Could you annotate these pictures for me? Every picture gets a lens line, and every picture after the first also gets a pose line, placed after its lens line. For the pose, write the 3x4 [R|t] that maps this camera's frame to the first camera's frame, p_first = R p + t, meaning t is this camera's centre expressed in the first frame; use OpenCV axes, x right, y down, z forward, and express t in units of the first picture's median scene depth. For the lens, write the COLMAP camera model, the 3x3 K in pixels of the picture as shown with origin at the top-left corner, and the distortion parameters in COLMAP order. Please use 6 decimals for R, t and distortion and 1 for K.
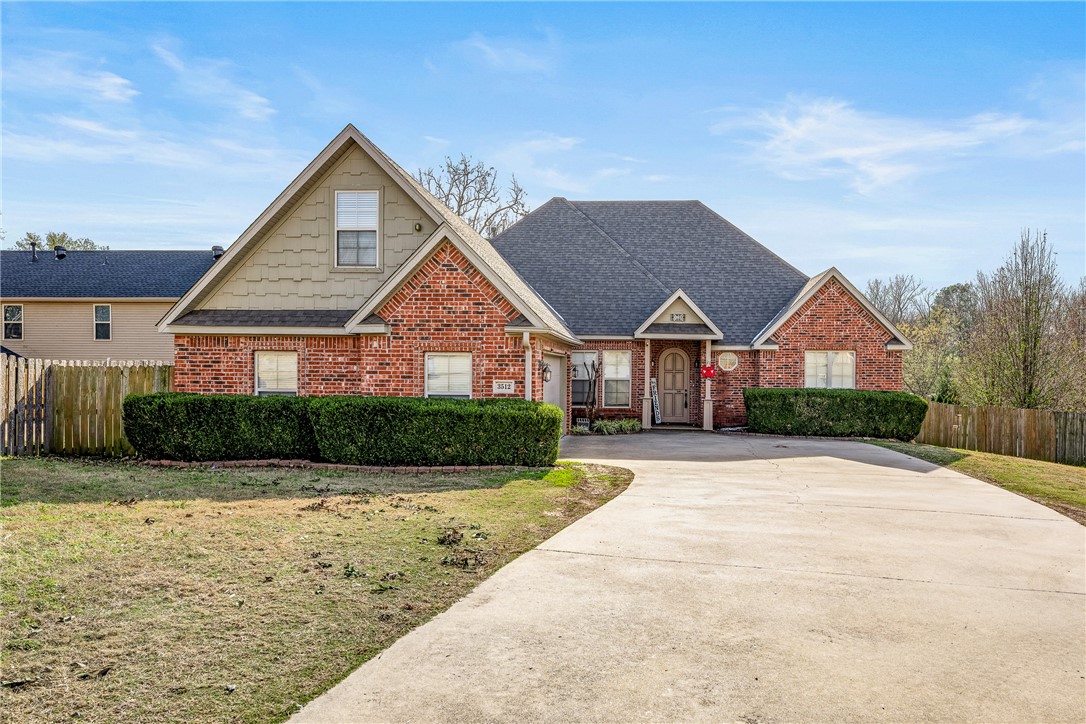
lens RADIAL K [[596.5, 0, 542.8], [0, 596.5, 364.4], [0, 0, 1]] dist [0.027609, -0.000037]
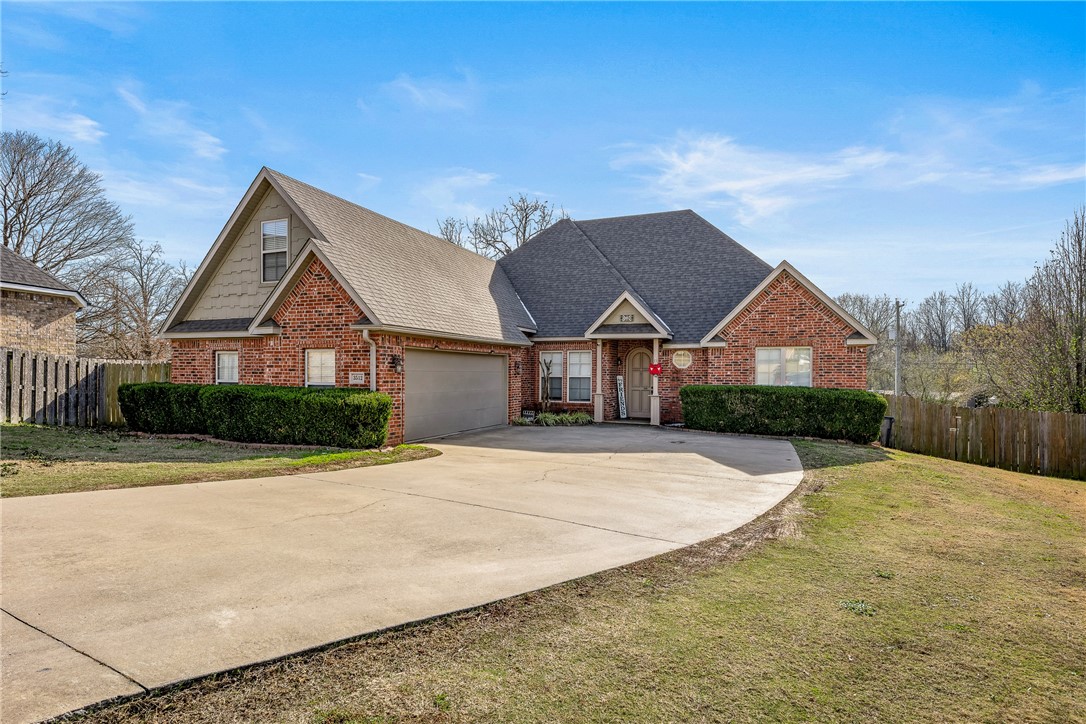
lens RADIAL K [[489.6, 0, 542.7], [0, 489.6, 360.1], [0, 0, 1]] dist [0.017129, 0.000082]
pose [[0.955456, -0.009153, -0.294991, 0.369716], [0.002500, 0.999734, -0.022923, 0.017150], [0.295122, 0.021165, 0.955225, 0.136283]]
